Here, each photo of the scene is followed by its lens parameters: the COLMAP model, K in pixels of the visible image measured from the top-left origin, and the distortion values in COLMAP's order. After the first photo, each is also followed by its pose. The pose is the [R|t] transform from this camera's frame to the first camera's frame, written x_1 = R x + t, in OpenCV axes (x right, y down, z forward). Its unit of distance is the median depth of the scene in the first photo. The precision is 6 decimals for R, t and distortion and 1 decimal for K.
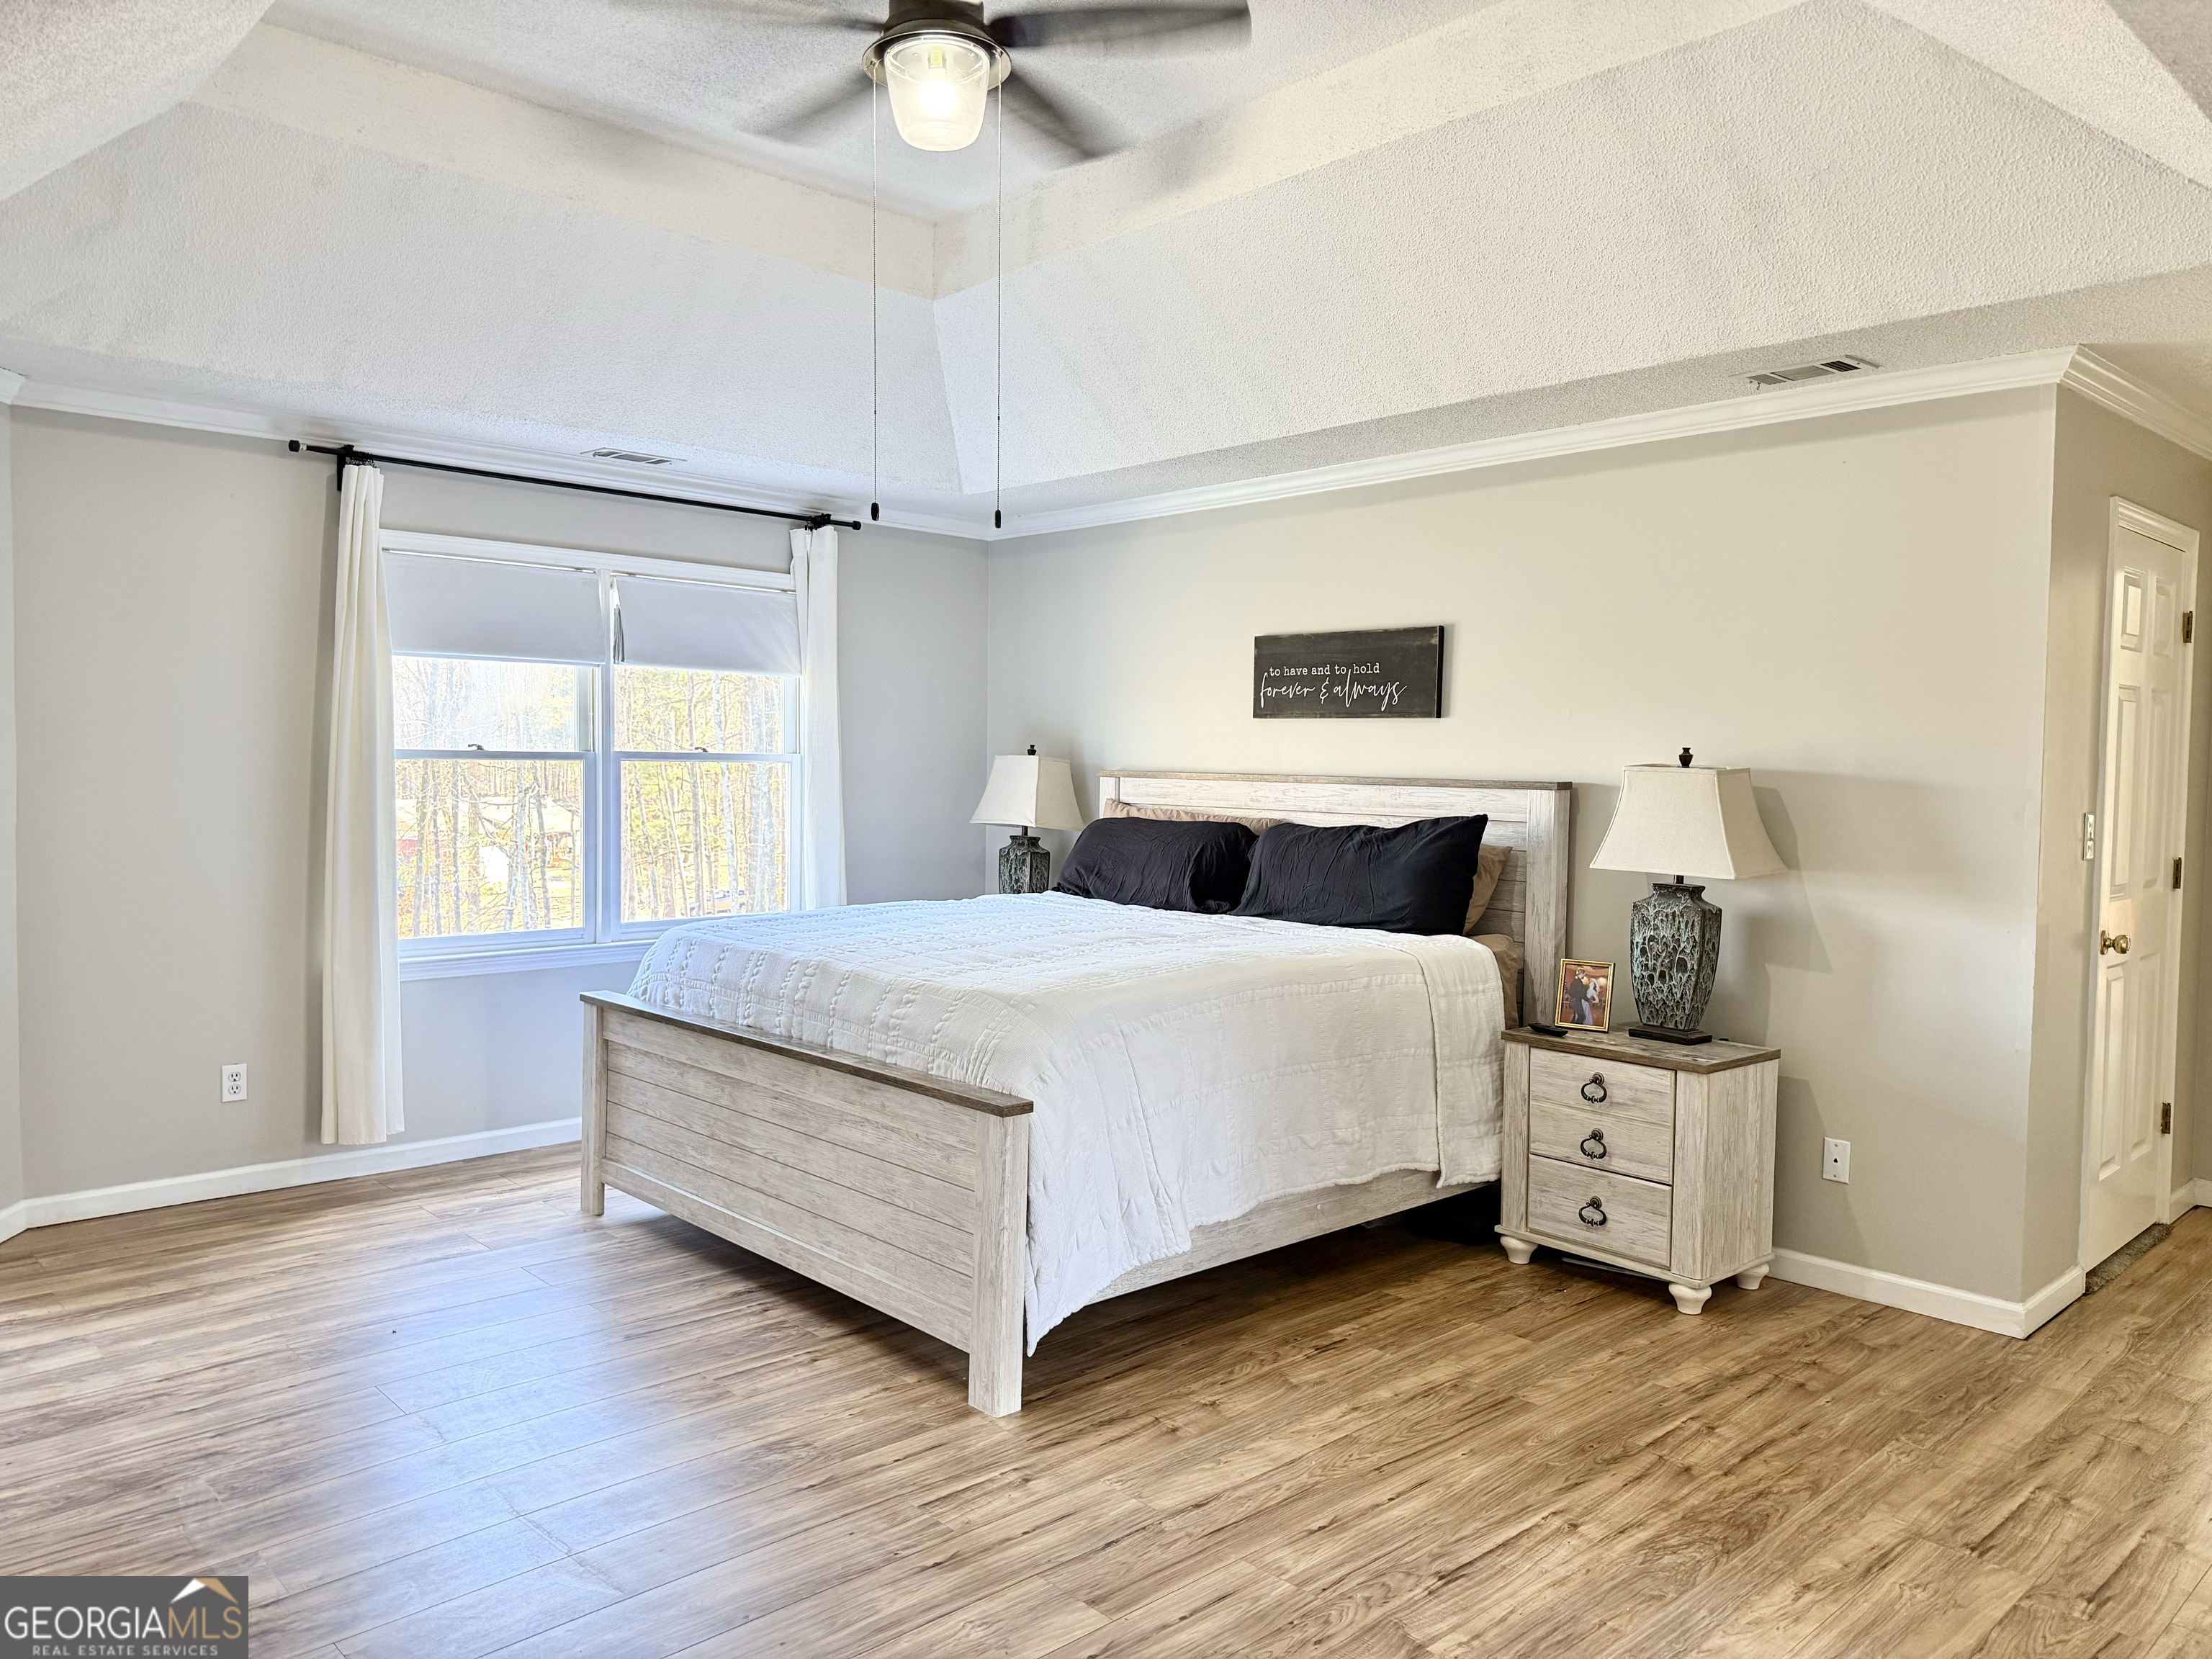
lens RADIAL K [[1559.3, 0, 1098.9], [0, 1559.3, 839.1], [0, 0, 1]] dist [0.057513, -0.073236]
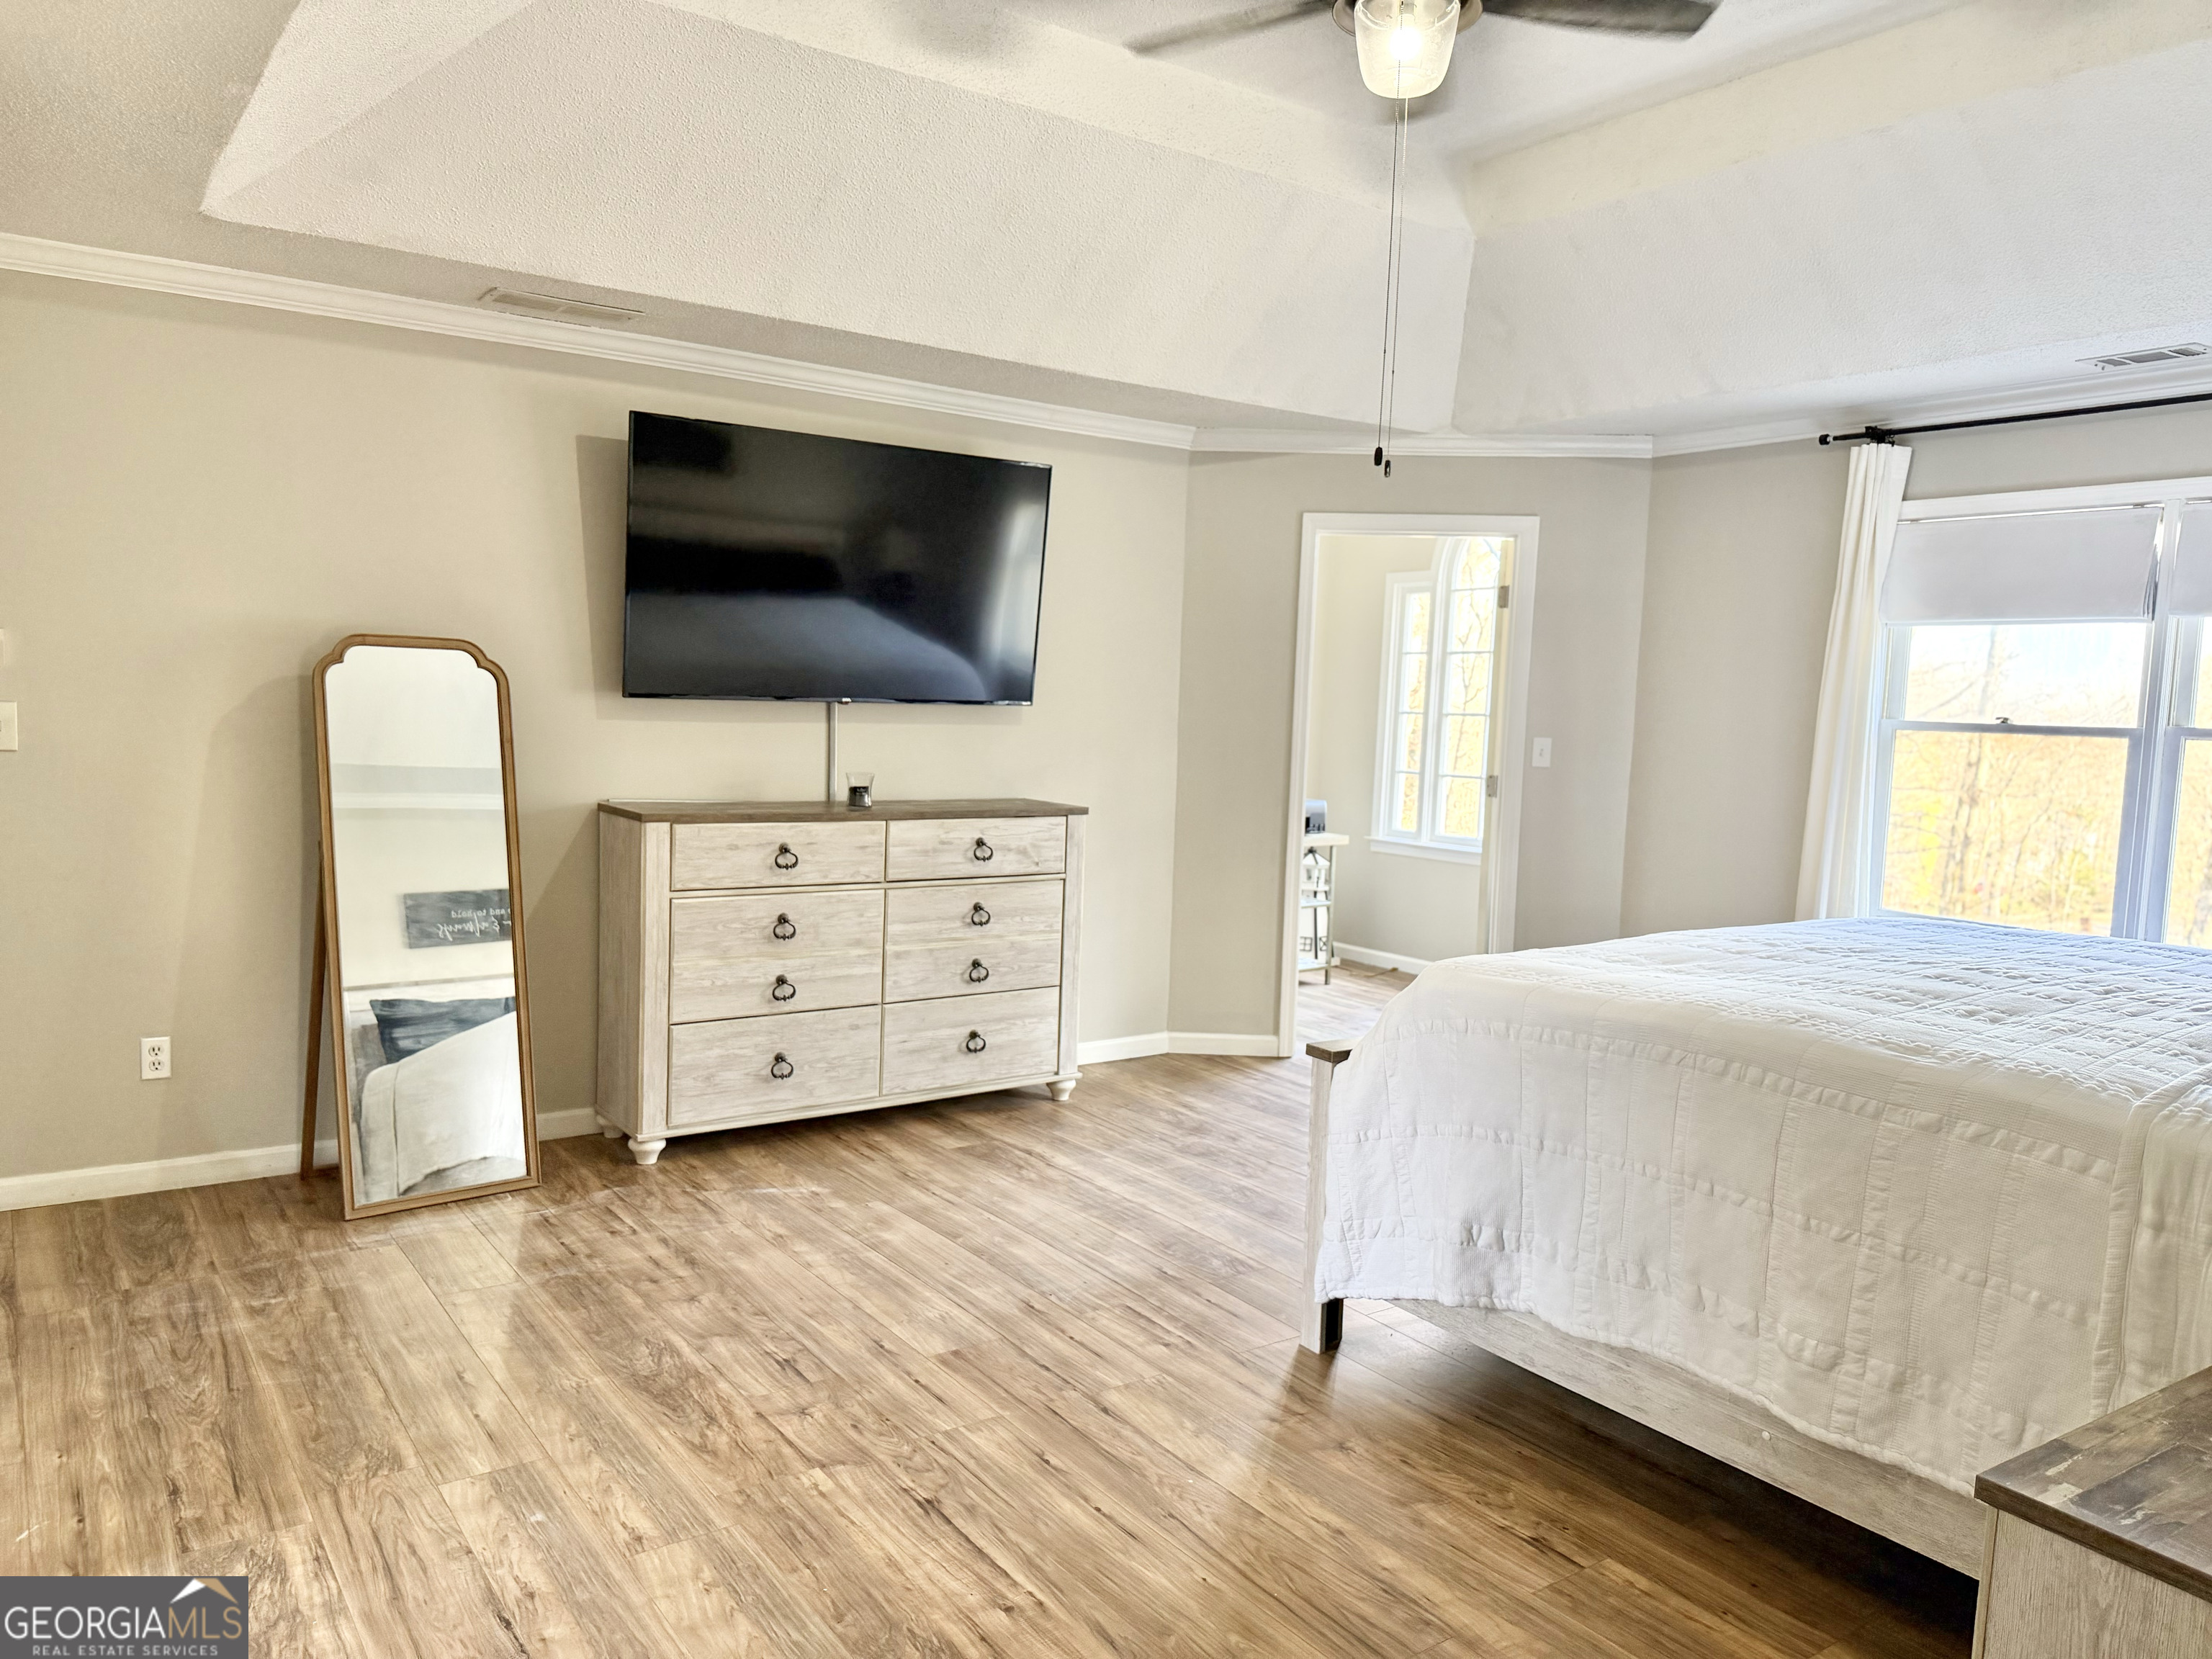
lens RADIAL K [[1559.3, 0, 1102.8], [0, 1559.3, 817.2], [0, 0, 1]] dist [0.057513, -0.073236]
pose [[-0.121086, 0.061243, -0.990751, 0.895309], [-0.093407, 0.992963, 0.072796, -0.031143], [0.988237, 0.101357, -0.114514, 0.910433]]
